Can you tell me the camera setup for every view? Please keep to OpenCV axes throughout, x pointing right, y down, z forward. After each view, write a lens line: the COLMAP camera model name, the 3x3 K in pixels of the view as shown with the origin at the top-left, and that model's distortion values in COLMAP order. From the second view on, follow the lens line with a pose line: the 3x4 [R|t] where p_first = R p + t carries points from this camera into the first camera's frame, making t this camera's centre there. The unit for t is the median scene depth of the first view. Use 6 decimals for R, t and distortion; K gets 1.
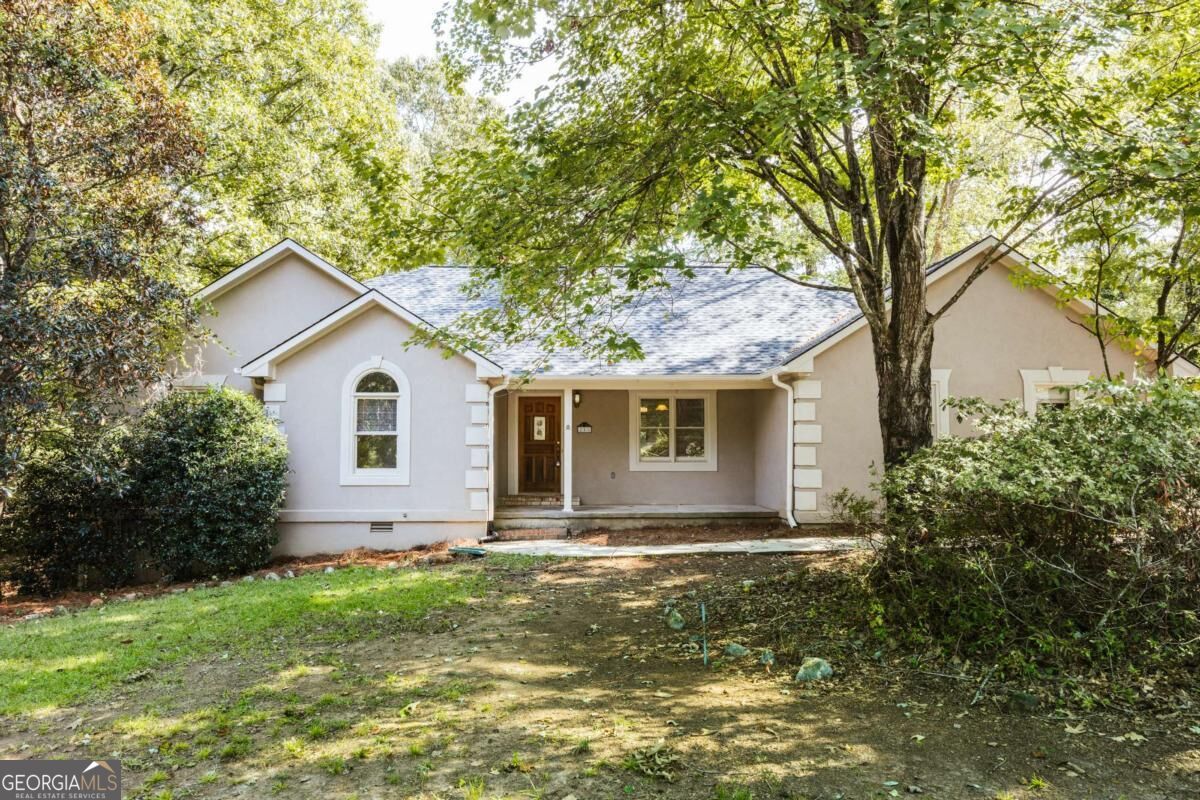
lens RADIAL K [[773.2, 0, 603.2], [0, 773.2, 424.3], [0, 0, 1]] dist [-0.004493, 0.000089]
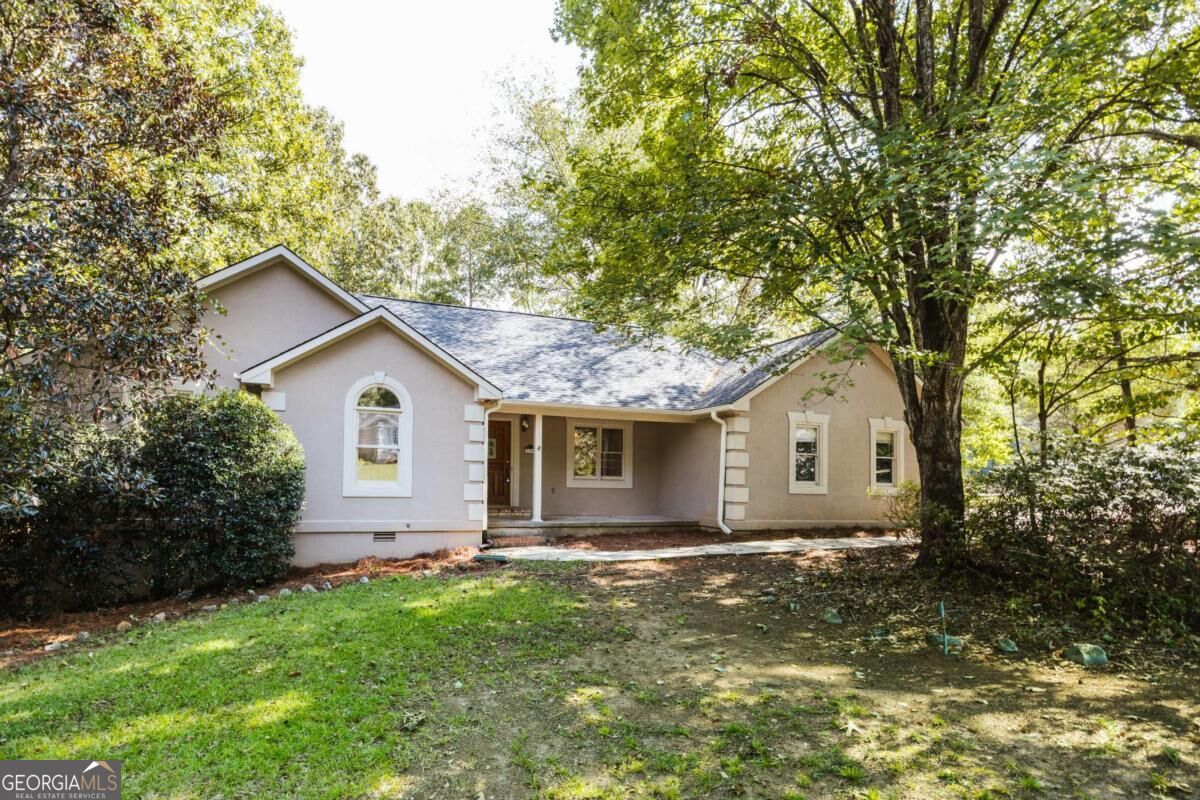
lens RADIAL K [[596.8, 0, 595.7], [0, 596.8, 478.8], [0, 0, 1]] dist [-0.015809, 0.000571]
pose [[0.947515, 0.019790, 0.319100, -0.276442], [-0.032902, 0.998819, 0.035752, 0.016649], [-0.318015, -0.044375, 0.947047, 0.152159]]
